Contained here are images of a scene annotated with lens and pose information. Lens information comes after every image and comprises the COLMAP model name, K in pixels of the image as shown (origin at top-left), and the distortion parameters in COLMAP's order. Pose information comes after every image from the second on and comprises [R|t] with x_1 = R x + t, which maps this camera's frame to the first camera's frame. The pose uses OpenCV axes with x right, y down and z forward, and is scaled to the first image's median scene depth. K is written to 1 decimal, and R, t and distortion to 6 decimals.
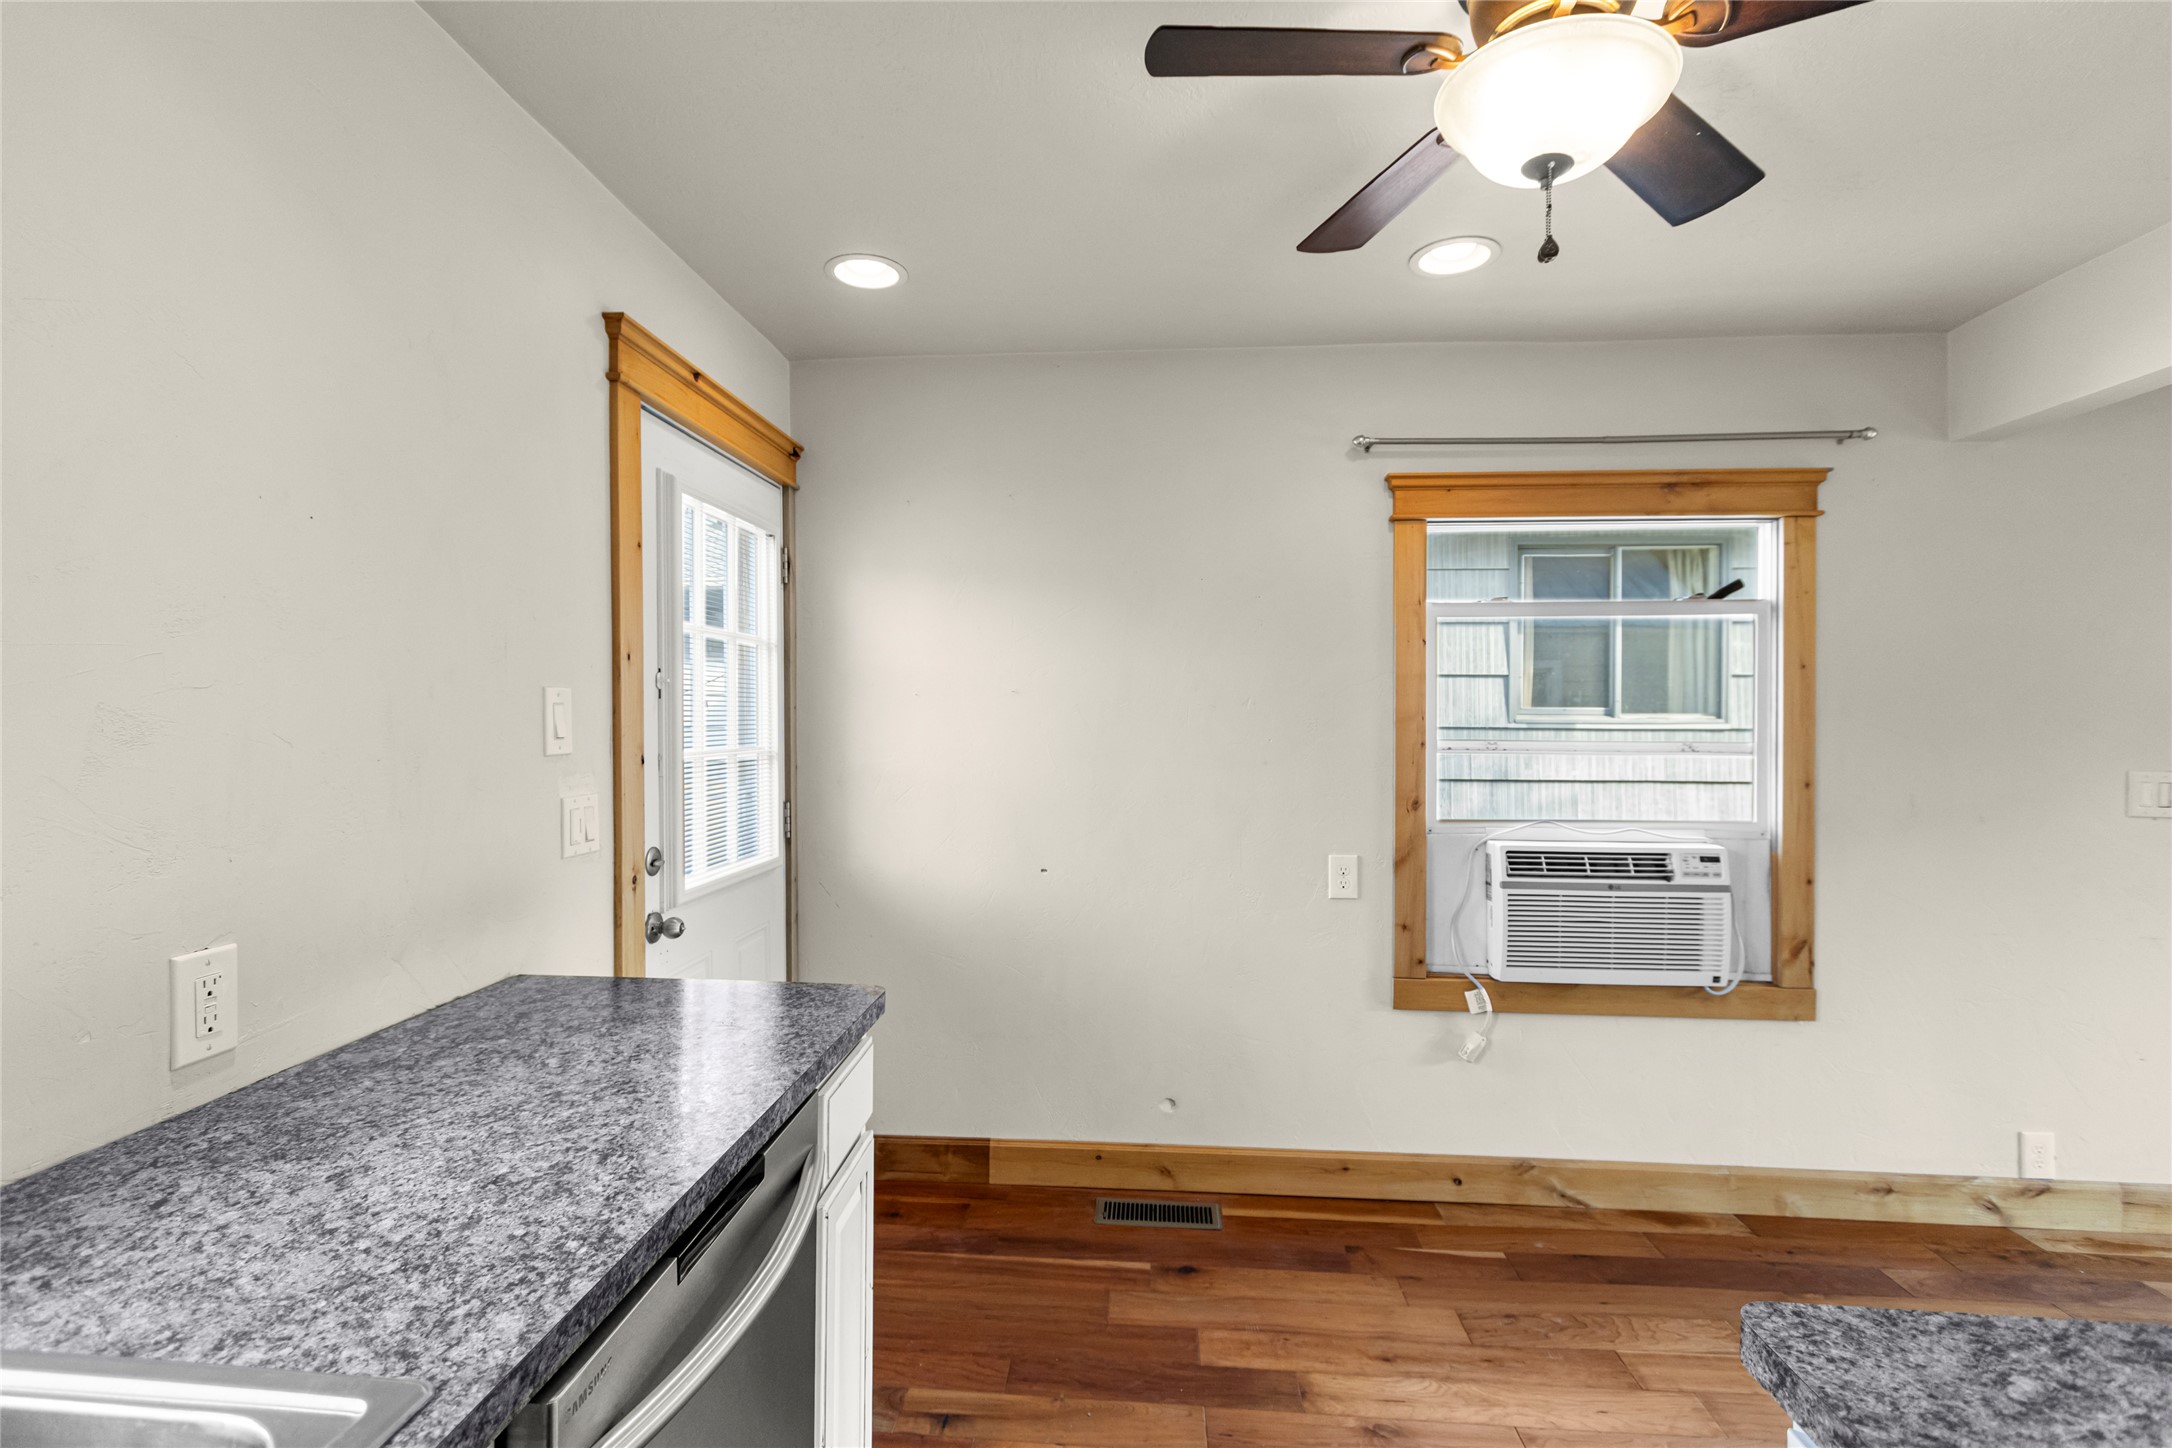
lens RADIAL K [[1006.7, 0, 1073.3], [0, 1006.7, 715.1], [0, 0, 1]] dist [0.004949, -0.002786]
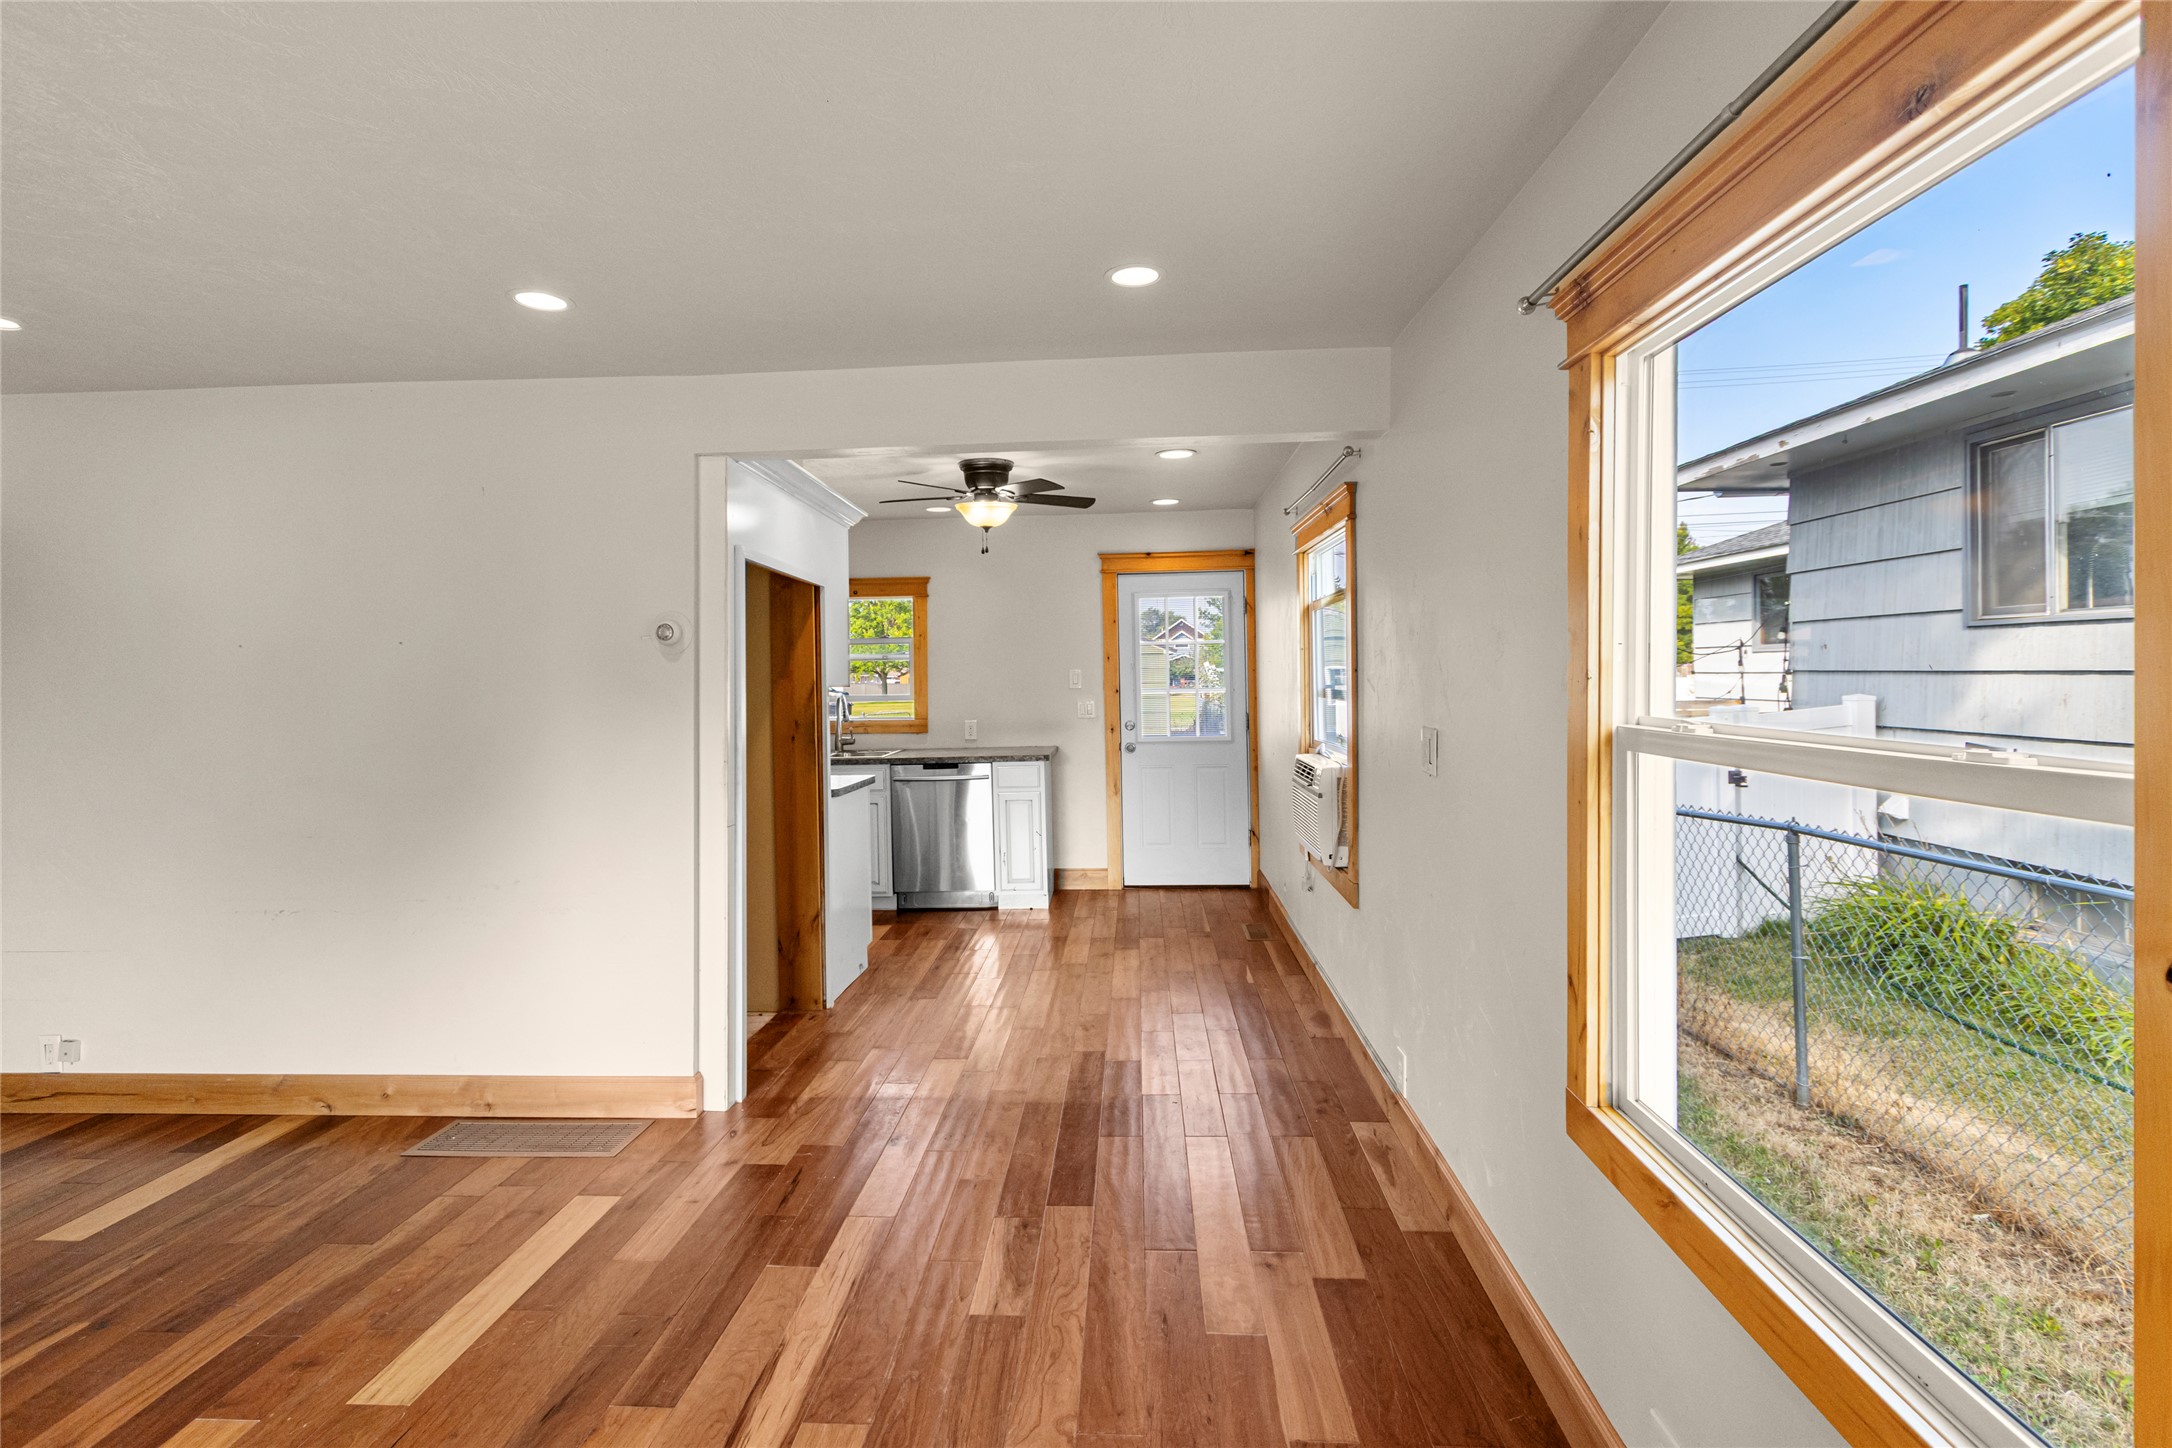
lens RADIAL K [[1006.7, 0, 1085.1], [0, 1006.7, 684.5], [0, 0, 1]] dist [0.004949, -0.002786]
pose [[0.034591, 0.009694, -0.999355, 2.006846], [0.017359, 0.999796, 0.010299, -0.005680], [0.999251, -0.017704, 0.034416, 0.610992]]
